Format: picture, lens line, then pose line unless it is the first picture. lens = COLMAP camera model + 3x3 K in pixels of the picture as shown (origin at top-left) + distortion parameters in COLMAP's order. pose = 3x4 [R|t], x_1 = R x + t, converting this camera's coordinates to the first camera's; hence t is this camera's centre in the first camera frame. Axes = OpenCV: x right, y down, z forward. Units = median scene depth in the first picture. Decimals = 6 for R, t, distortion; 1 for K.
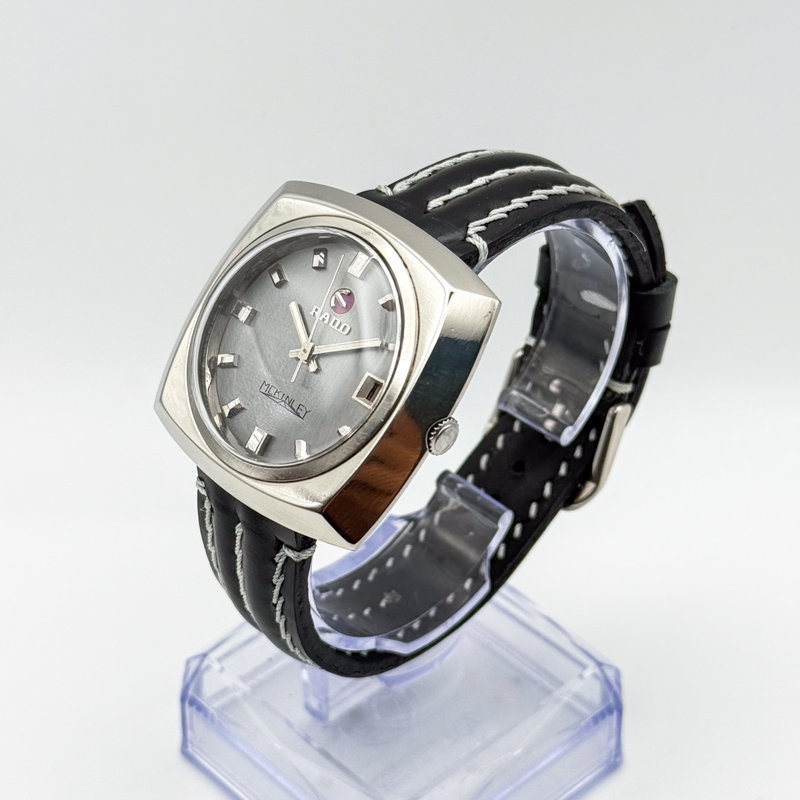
lens RADIAL K [[1955.2, 0, 400.4], [0, 1955.2, 394.4], [0, 0, 1]] dist [-0.086095, 0.000000]
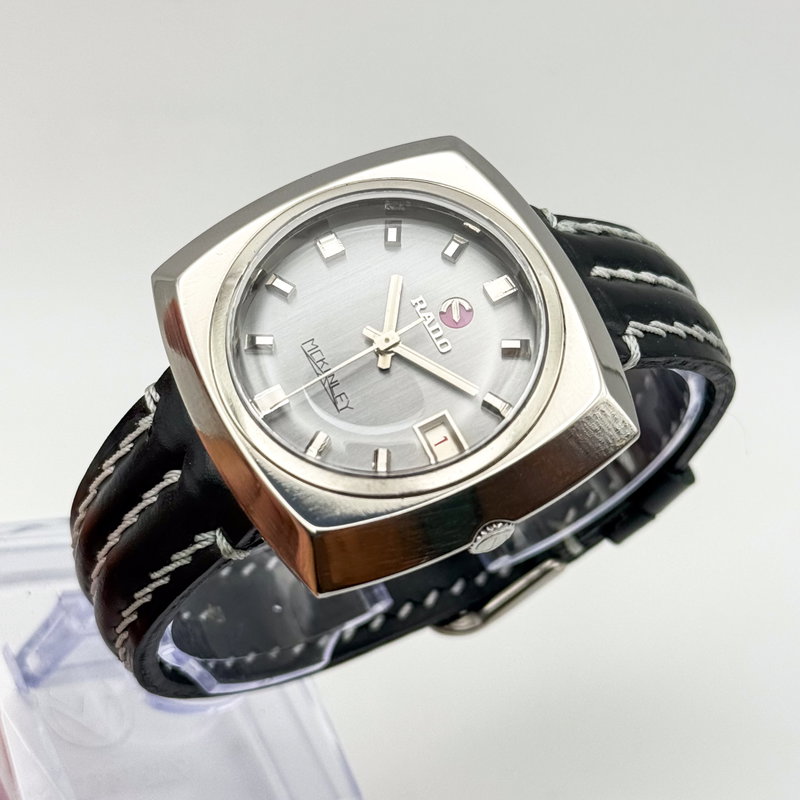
lens RADIAL K [[1955.2, 0, 401.2], [0, 1955.2, 401.2], [0, 0, 1]] dist [-0.086095, 0.000000]
pose [[0.792791, 0.547238, 0.268352, -0.232604], [-0.553229, 0.830869, -0.059952, 0.040520], [-0.255773, -0.100931, 0.961454, 0.235938]]
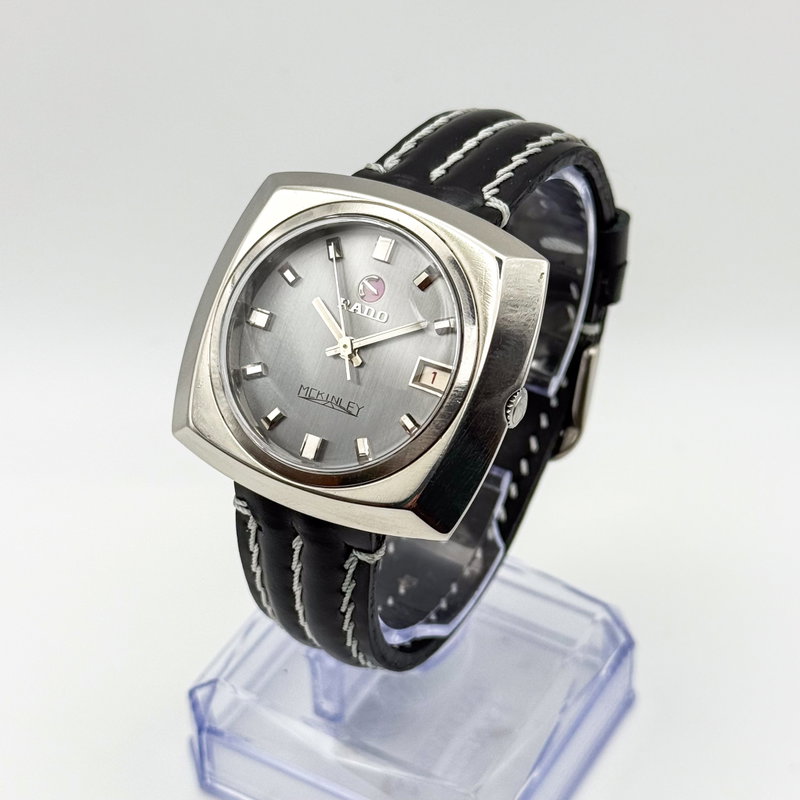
lens RADIAL K [[1955.2, 0, 397.5], [0, 1955.2, 405.0], [0, 0, 1]] dist [-0.086095, 0.000000]
pose [[0.958753, -0.179247, 0.220597, -0.232170], [0.172505, 0.983758, 0.049621, -0.035671], [-0.225909, -0.009520, 0.974102, 0.060593]]
